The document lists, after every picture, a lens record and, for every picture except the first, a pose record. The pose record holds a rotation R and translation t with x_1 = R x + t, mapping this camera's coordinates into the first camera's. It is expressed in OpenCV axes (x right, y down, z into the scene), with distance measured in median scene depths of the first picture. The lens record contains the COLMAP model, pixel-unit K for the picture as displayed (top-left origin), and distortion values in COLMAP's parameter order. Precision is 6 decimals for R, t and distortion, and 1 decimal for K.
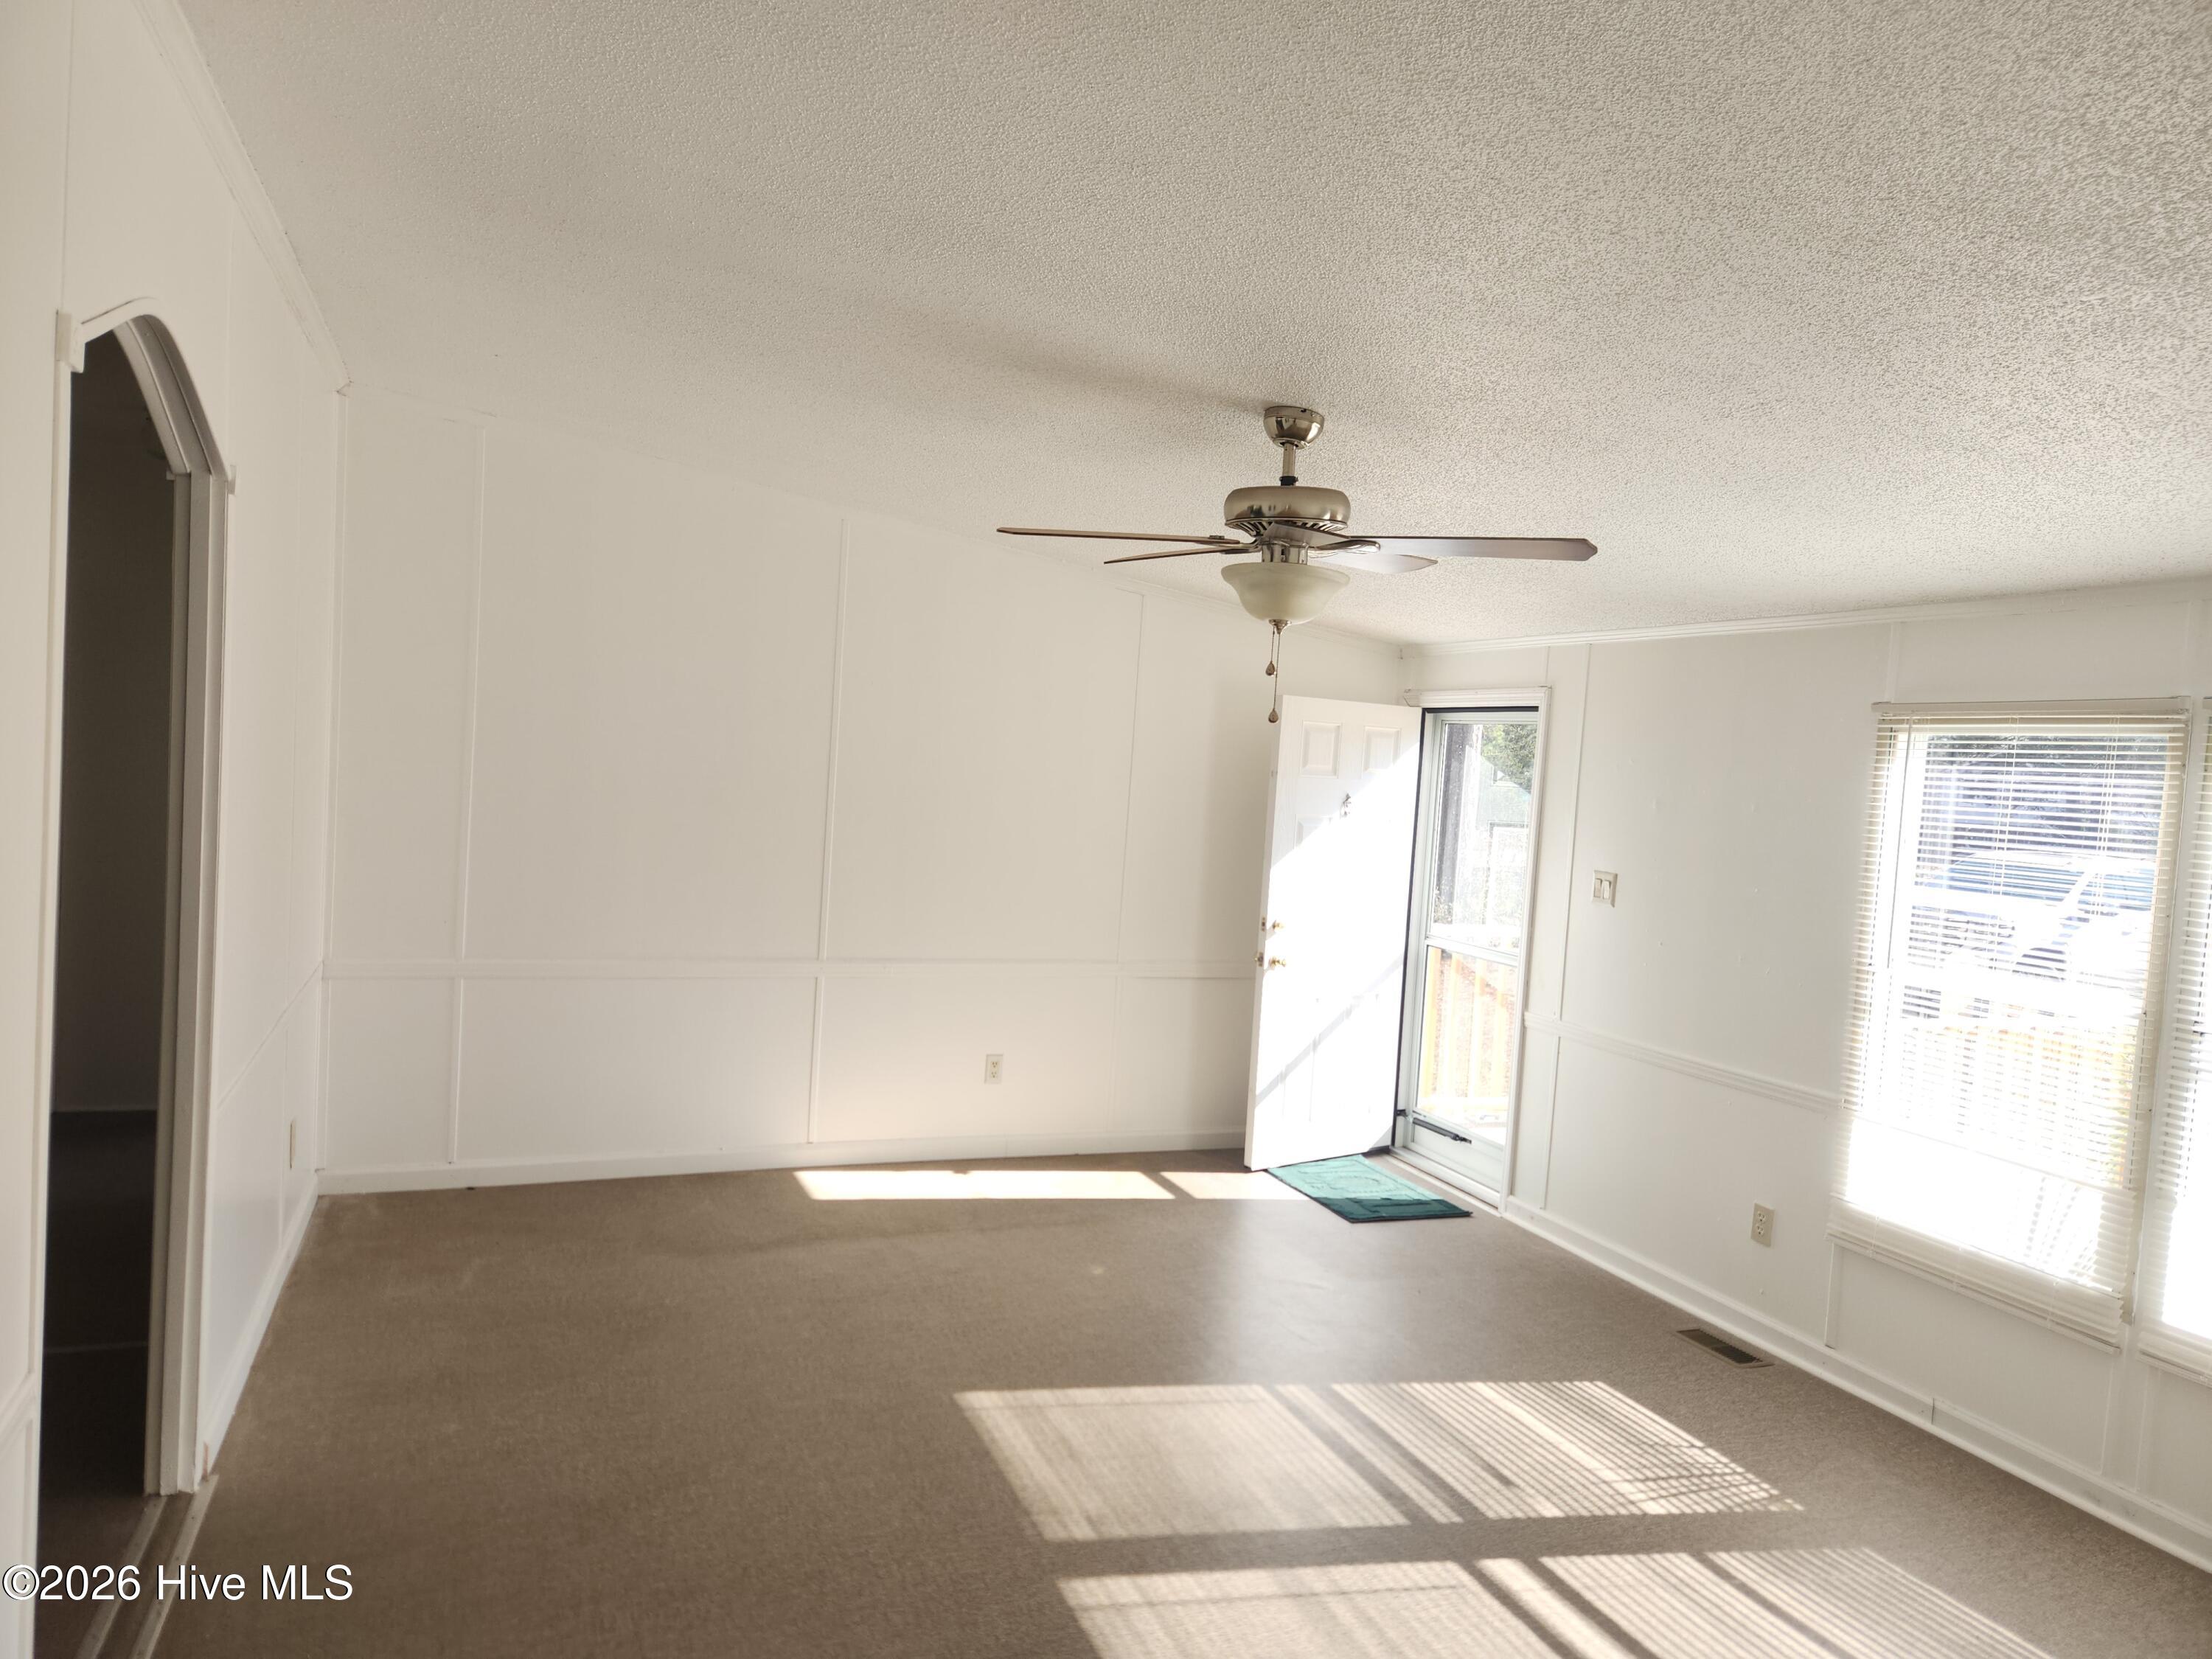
lens RADIAL K [[1470.4, 0, 1098.9], [0, 1470.4, 834.1], [0, 0, 1]] dist [0.081965, -0.070267]
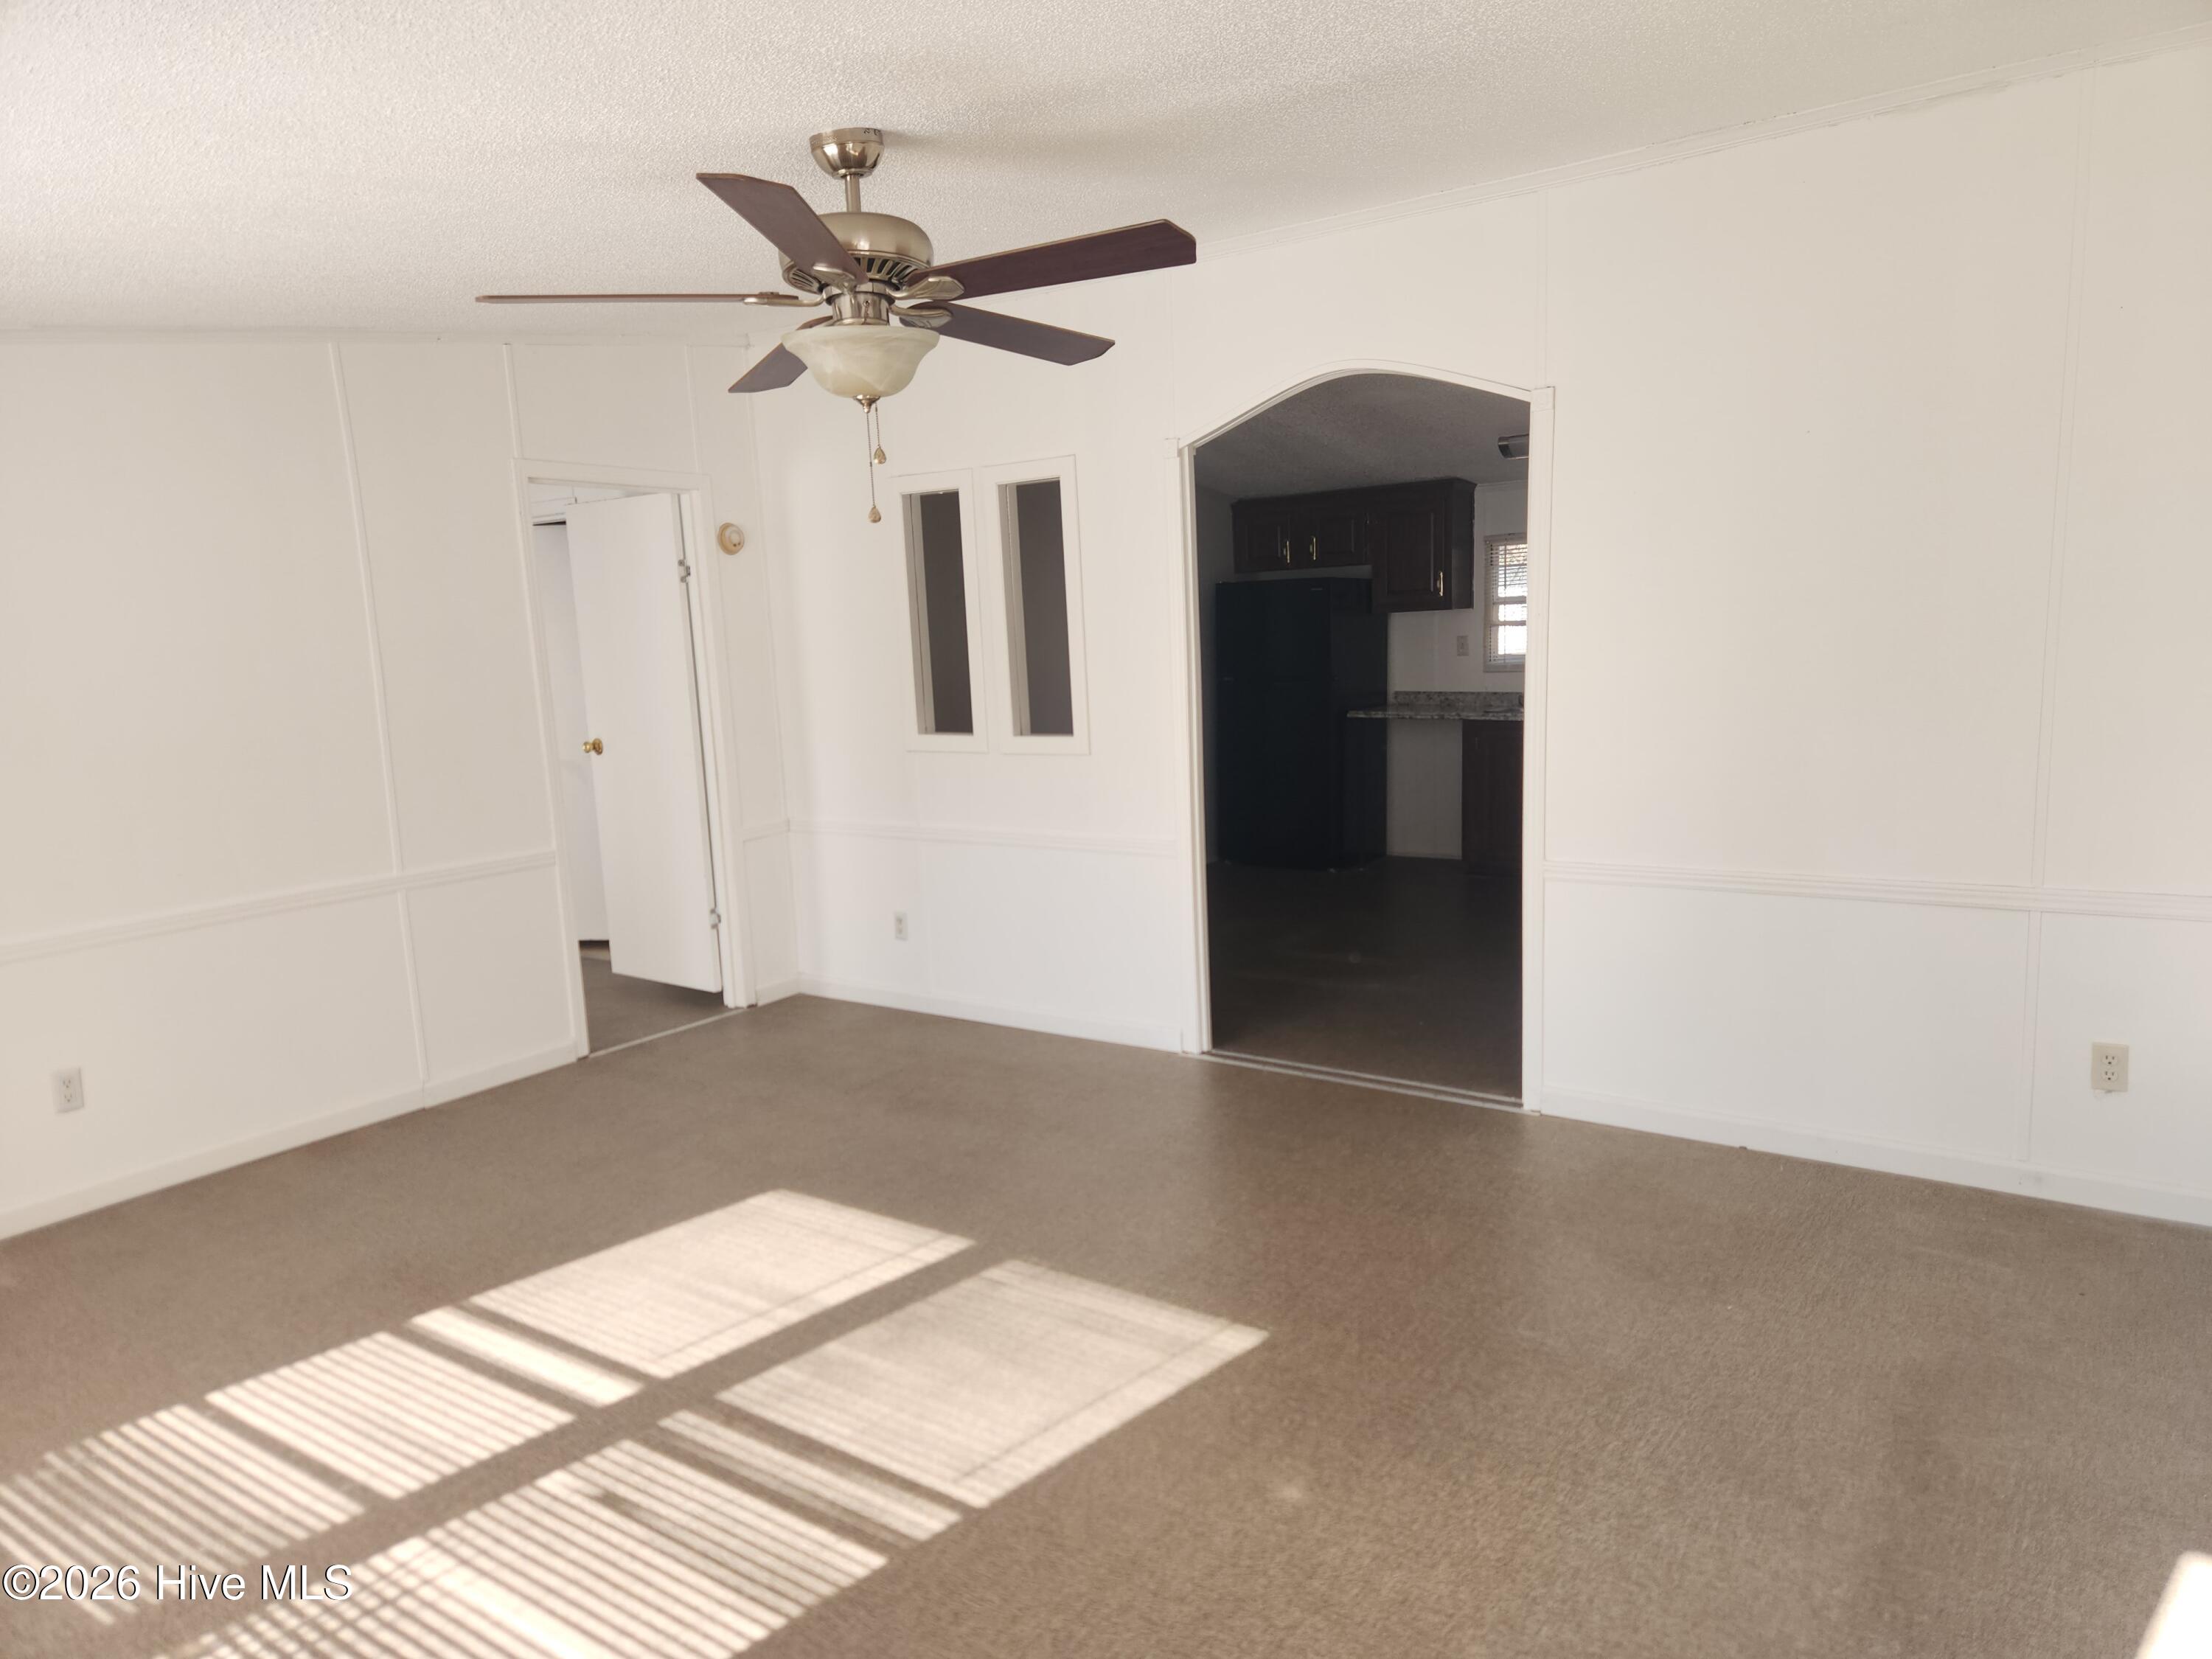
lens RADIAL K [[1478.4, 0, 1102.2], [0, 1478.4, 841.5], [0, 0, 1]] dist [0.070569, -0.059378]
pose [[-0.843087, 0.053487, -0.535111, 0.448639], [-0.039788, 0.986110, 0.161255, -0.035235], [0.536303, 0.157243, -0.829249, 1.707533]]
